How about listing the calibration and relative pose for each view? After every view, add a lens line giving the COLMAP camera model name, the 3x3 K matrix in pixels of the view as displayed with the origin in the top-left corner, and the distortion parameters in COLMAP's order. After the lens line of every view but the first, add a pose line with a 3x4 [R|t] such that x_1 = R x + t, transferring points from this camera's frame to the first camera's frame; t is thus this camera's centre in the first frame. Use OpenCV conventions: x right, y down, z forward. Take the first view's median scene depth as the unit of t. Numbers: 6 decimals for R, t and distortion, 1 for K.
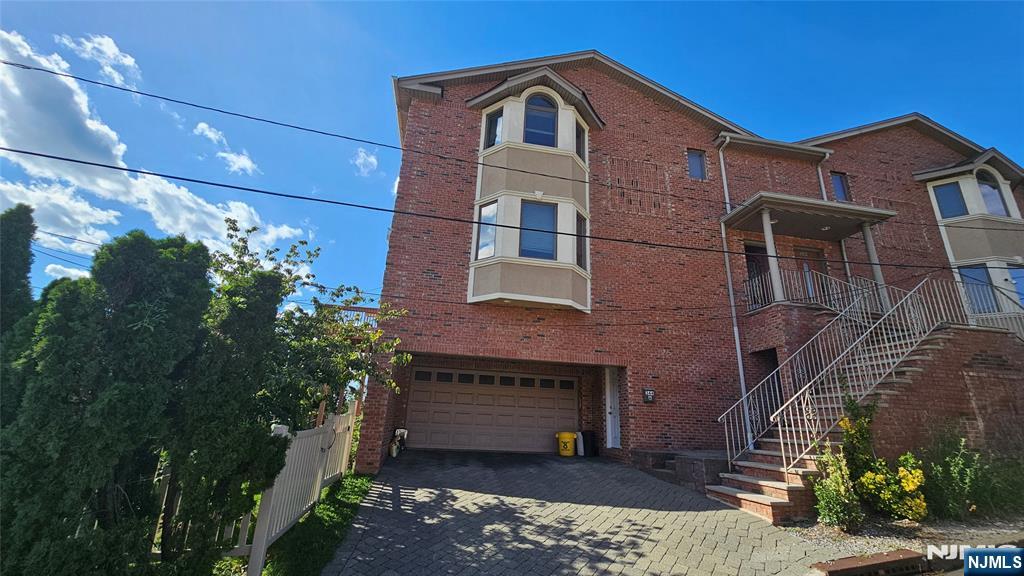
lens RADIAL K [[422.1, 0, 517.3], [0, 422.1, 284.0], [0, 0, 1]] dist [-0.000546, -0.000663]
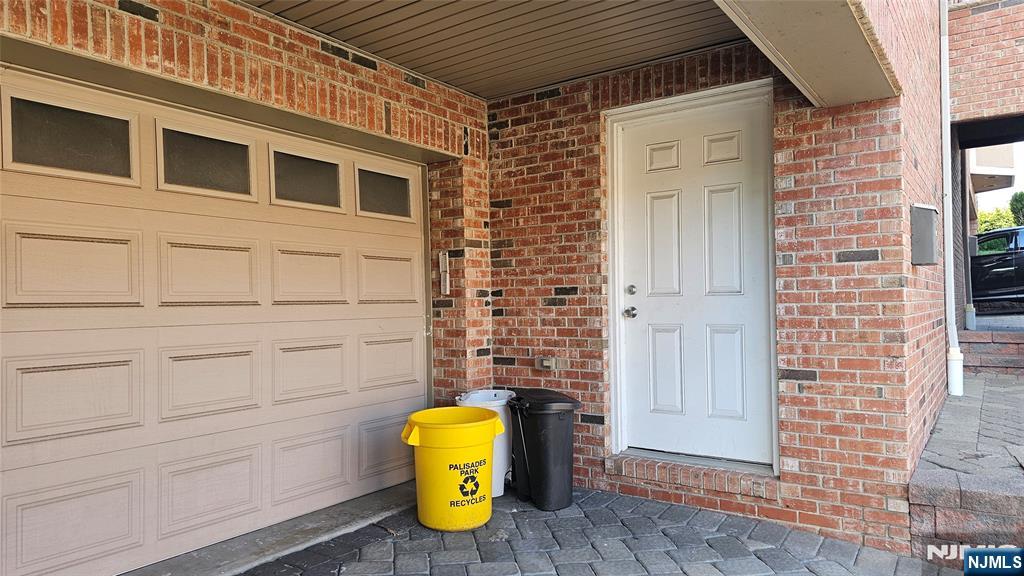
lens RADIAL K [[664.9, 0, 513.0], [0, 664.9, 291.1], [0, 0, 1]] dist [0.004592, 0.001005]
pose [[0.709504, -0.039680, 0.703583, -0.124597], [-0.178309, 0.955816, 0.233714, 0.316398], [-0.681770, -0.291277, 0.671080, 1.153871]]
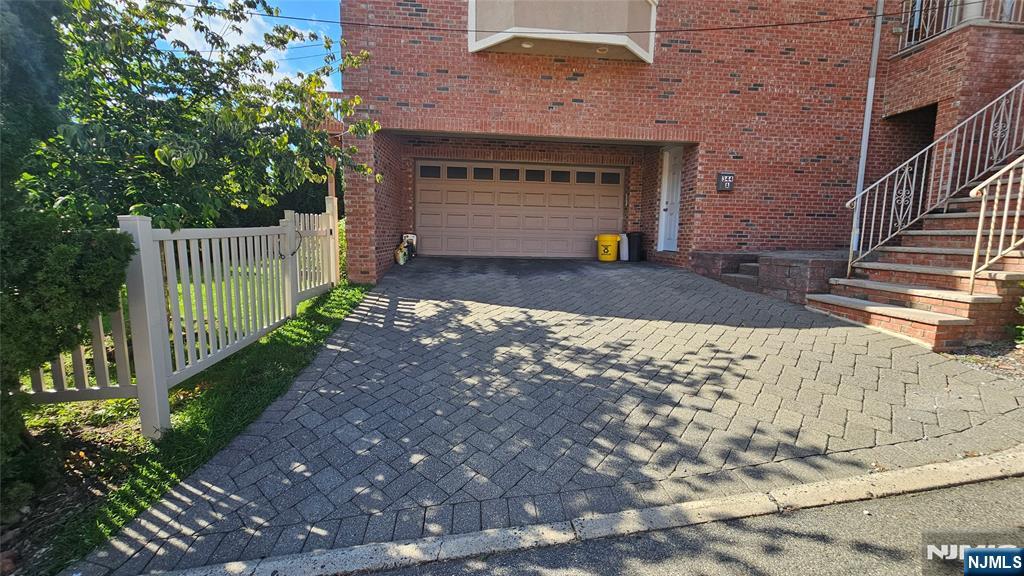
lens RADIAL K [[422.1, 0, 512.3], [0, 422.1, 286.0], [0, 0, 1]] dist [-0.000546, -0.000663]
pose [[0.994668, -0.009312, -0.102707, 0.020783], [0.052030, 0.905189, 0.421813, 0.124381], [0.089041, -0.424907, 0.900847, 0.288573]]
